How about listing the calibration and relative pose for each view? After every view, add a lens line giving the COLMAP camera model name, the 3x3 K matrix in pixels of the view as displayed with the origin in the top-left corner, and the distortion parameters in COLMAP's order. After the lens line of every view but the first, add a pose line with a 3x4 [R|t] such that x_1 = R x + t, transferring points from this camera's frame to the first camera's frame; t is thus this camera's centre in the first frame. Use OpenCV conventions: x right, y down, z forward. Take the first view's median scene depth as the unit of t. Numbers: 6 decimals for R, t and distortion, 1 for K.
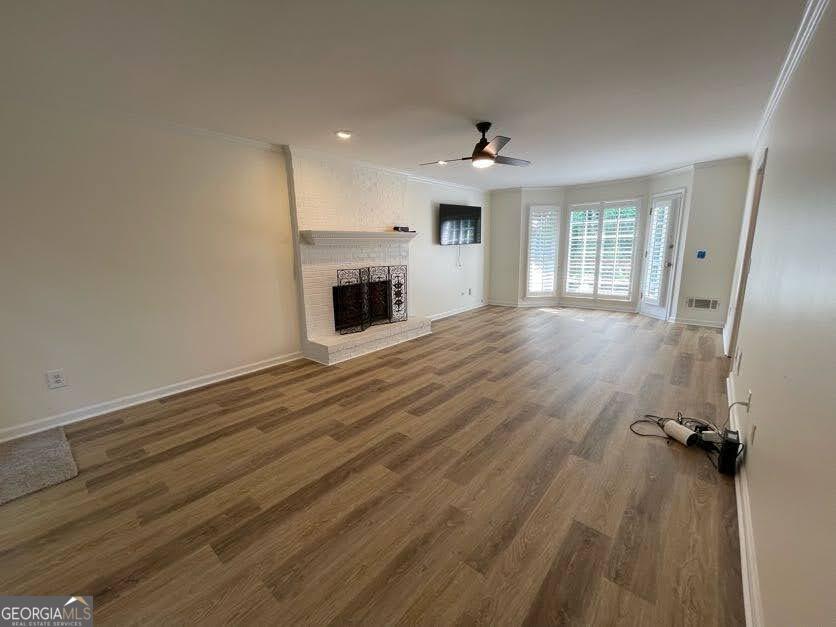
lens RADIAL K [[338.4, 0, 418.7], [0, 338.4, 317.4], [0, 0, 1]] dist [-0.002465, 0.000348]
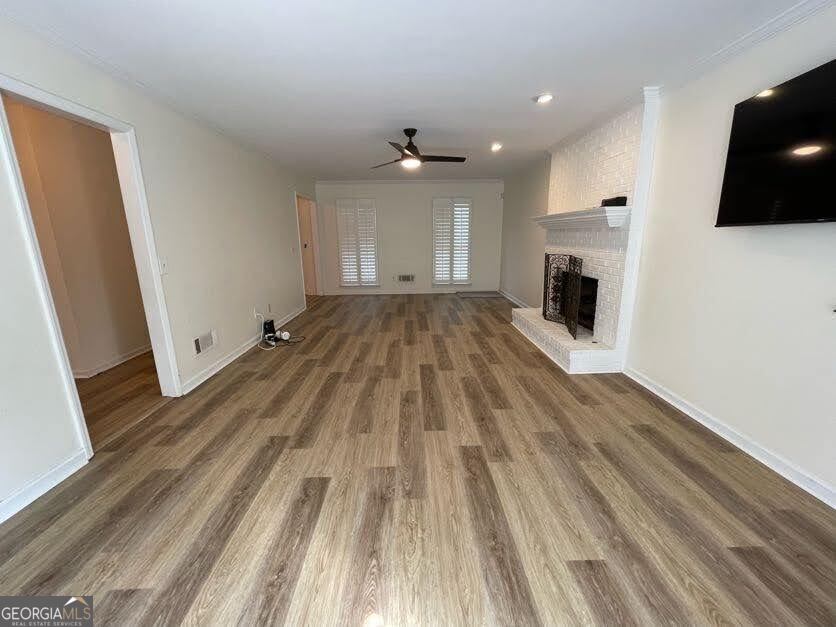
lens RADIAL K [[338.4, 0, 418.5], [0, 338.4, 313.8], [0, 0, 1]] dist [-0.002465, 0.000348]
pose [[-0.741174, 0.178937, -0.647026, 0.736247], [-0.111435, 0.917656, 0.381430, -0.306537], [0.661999, 0.354808, -0.660203, 1.419411]]
